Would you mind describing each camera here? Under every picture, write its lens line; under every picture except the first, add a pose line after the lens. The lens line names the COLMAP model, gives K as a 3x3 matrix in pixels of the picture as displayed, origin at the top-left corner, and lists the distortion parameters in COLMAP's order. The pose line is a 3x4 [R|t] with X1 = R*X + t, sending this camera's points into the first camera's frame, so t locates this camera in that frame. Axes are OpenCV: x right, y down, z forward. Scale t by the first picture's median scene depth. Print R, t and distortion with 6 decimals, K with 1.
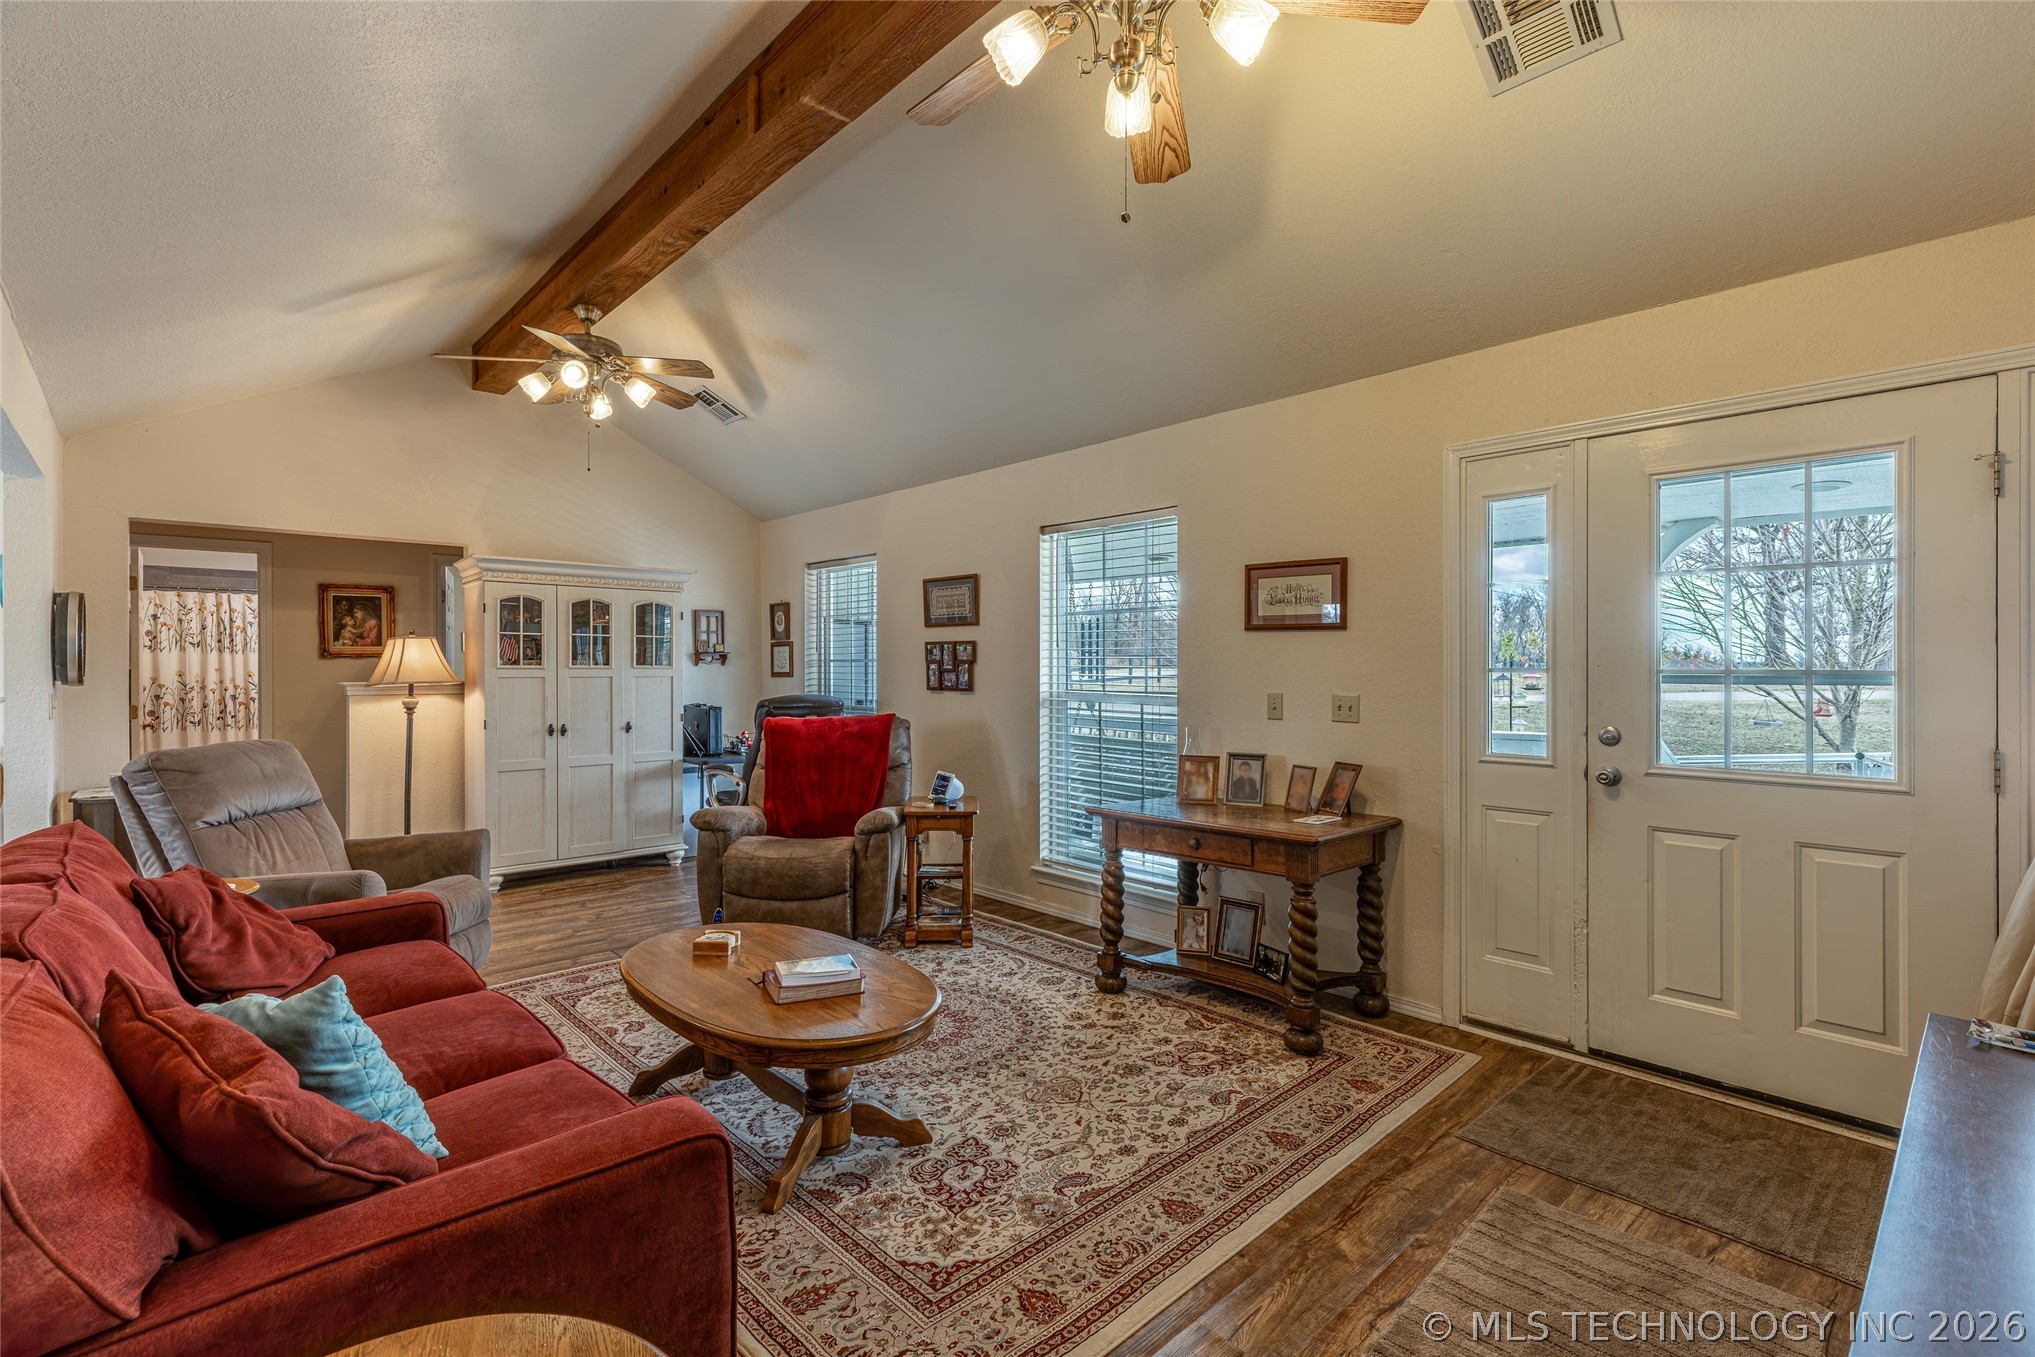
lens RADIAL K [[908.2, 0, 1021.0], [0, 908.2, 667.7], [0, 0, 1]] dist [0.007780, 0.000299]
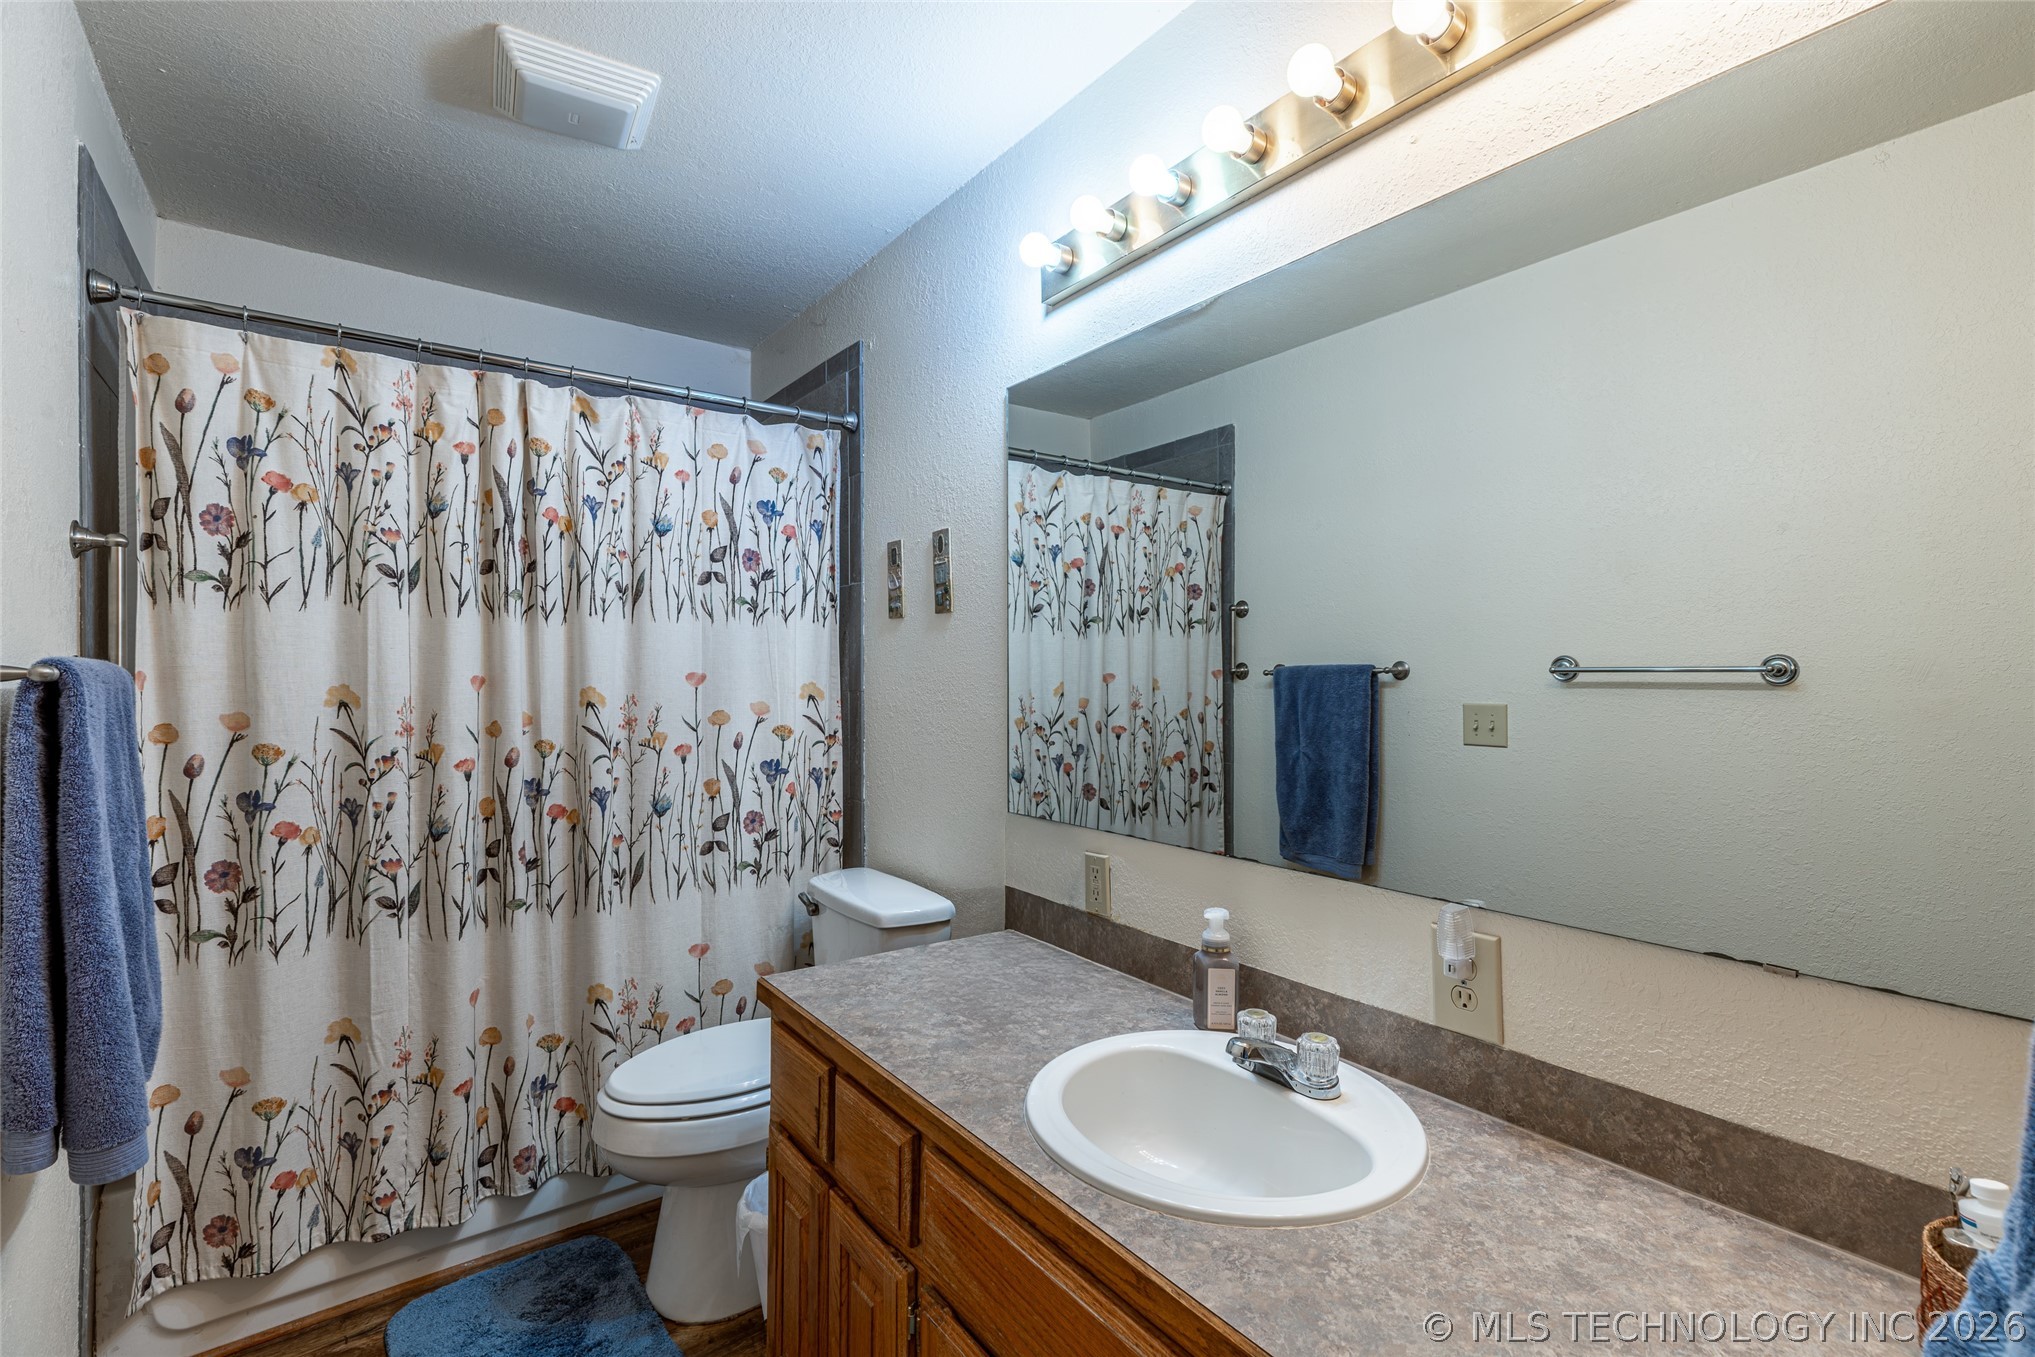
lens RADIAL K [[908.2, 0, 1021.0], [0, 908.2, 667.7], [0, 0, 1]] dist [0.007780, 0.000299]
pose [[0.985873, 0.000545, -0.167492, -0.046190], [-0.002209, 0.999950, -0.009753, 0.000032], [0.167478, 0.009985, 0.985825, 0.052012]]
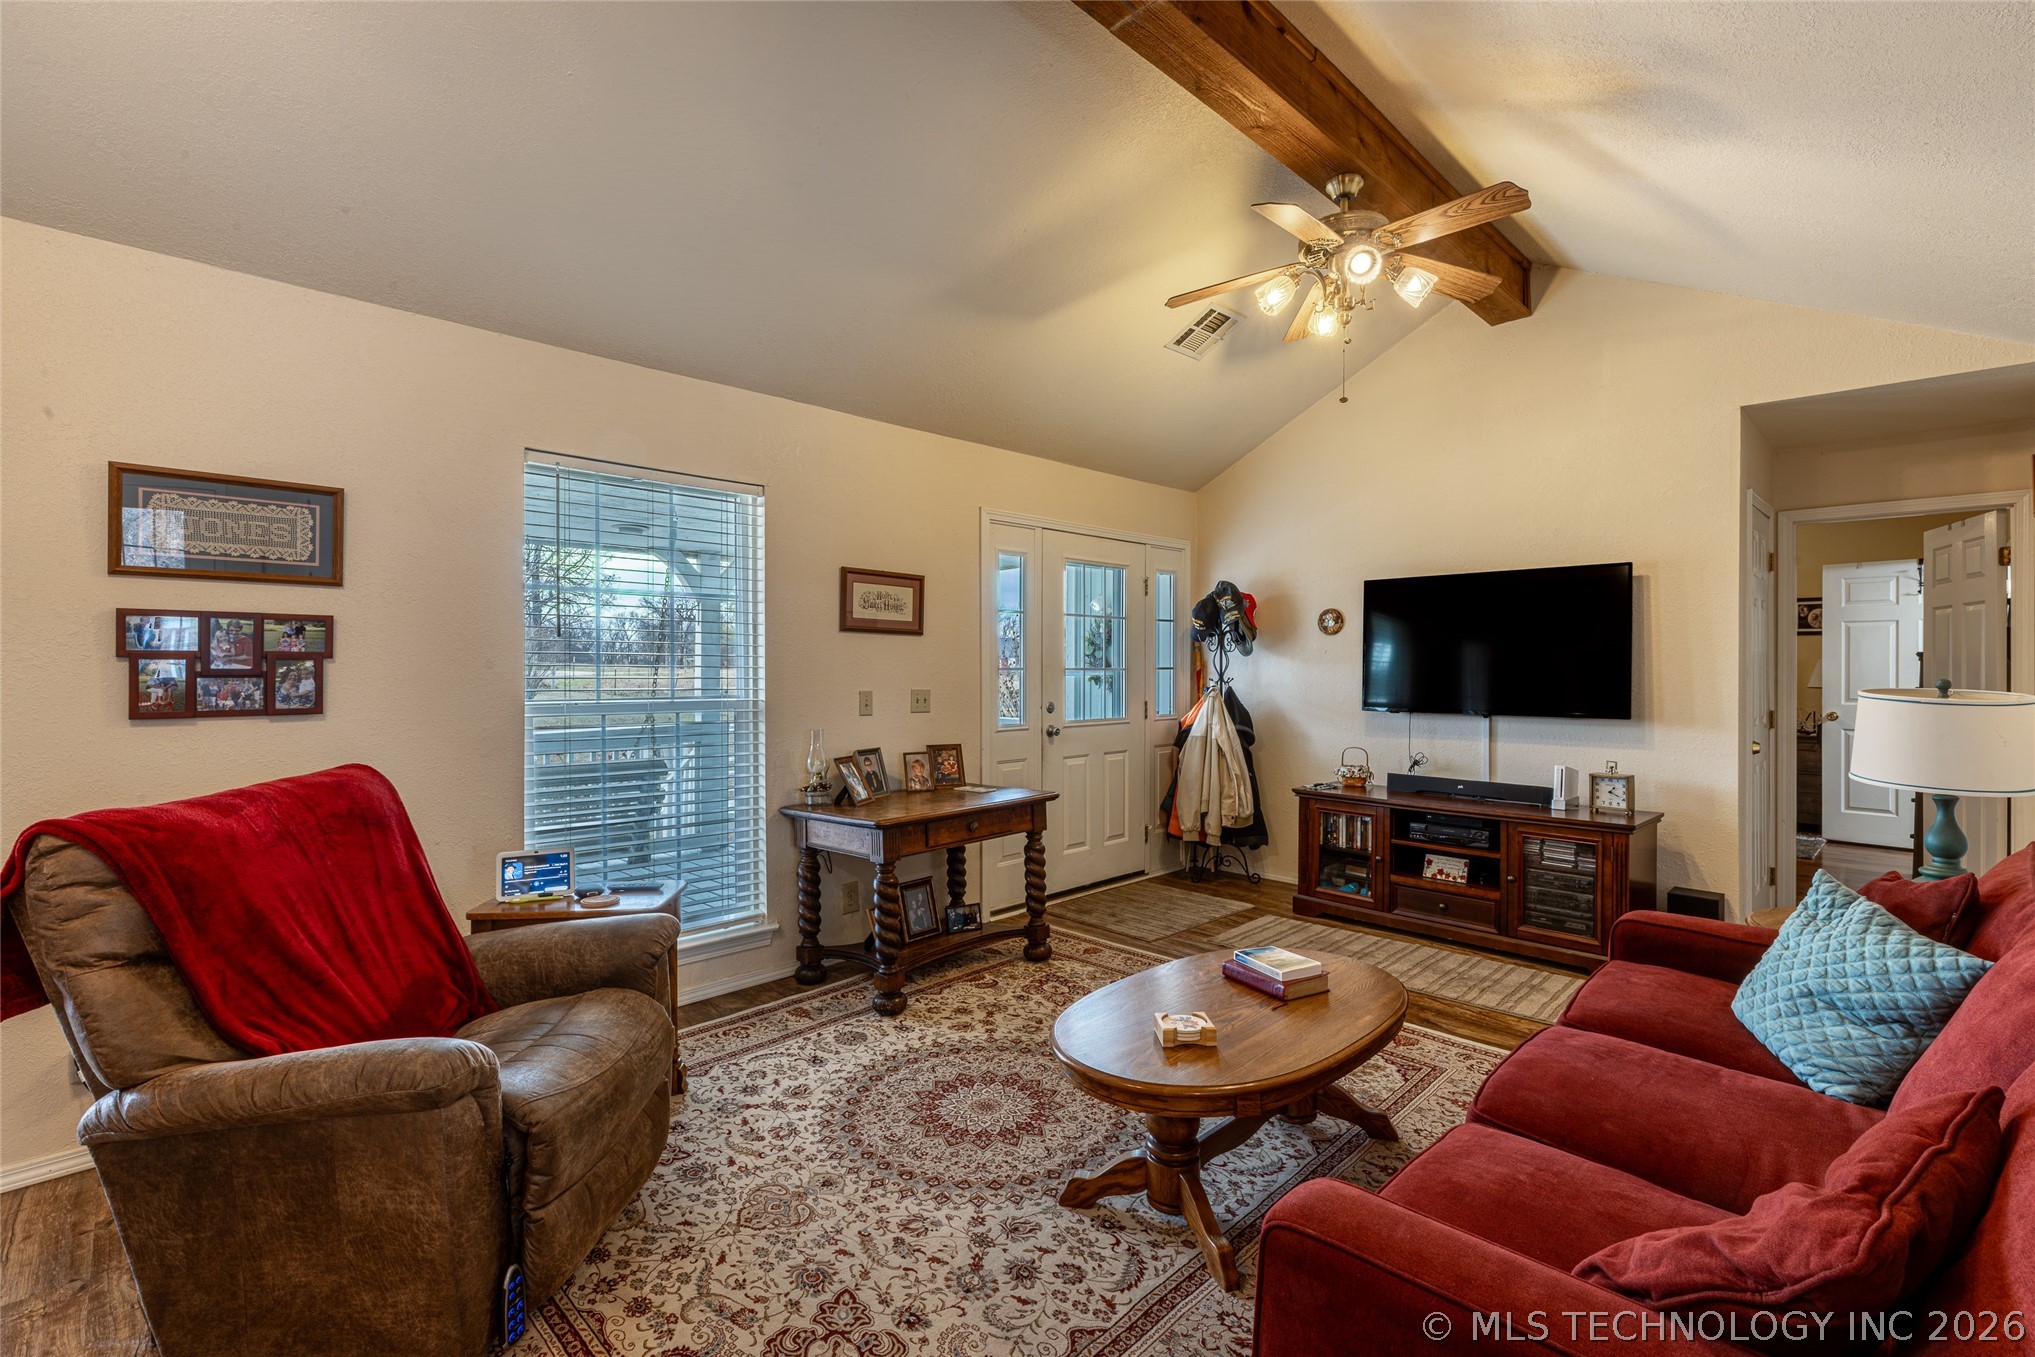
lens RADIAL K [[908.2, 0, 1021.0], [0, 908.2, 667.7], [0, 0, 1]] dist [0.007780, 0.000299]
pose [[-0.023671, -0.002860, 0.999716, -0.932542], [0.000905, 0.999995, 0.002882, -0.002242], [-0.999719, 0.000973, -0.023668, 0.986409]]
